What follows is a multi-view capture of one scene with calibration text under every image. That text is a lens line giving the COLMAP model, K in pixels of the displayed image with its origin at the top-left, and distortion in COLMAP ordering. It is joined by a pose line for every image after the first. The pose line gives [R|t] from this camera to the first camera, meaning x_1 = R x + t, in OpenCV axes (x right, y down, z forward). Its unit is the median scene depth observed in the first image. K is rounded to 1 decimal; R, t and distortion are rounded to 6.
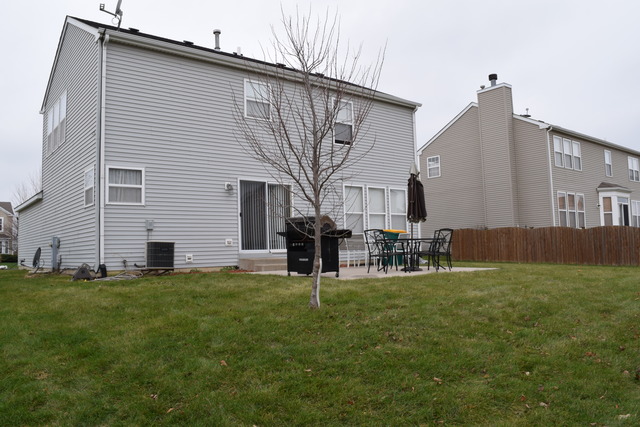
lens RADIAL K [[501.4, 0, 320.0], [0, 501.4, 213.5], [0, 0, 1]] dist [-0.072251, 0.000075]
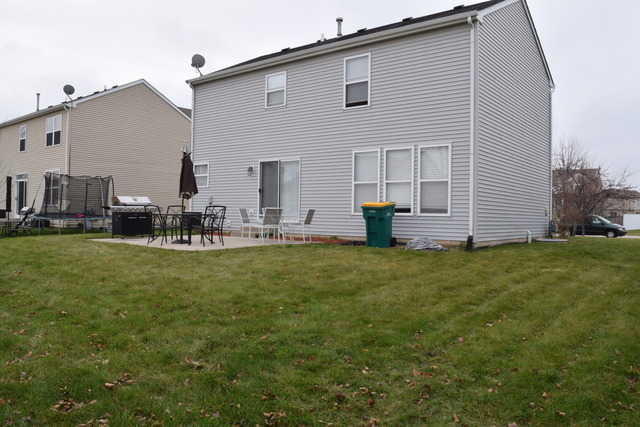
lens RADIAL K [[501.4, 0, 320.0], [0, 501.4, 213.5], [0, 0, 1]] dist [-0.072251, 0.000075]
pose [[0.237697, 0.019095, -0.971152, 1.043633], [0.036855, 0.998910, 0.028662, 0.027904], [0.970640, -0.042605, 0.236734, 0.850092]]
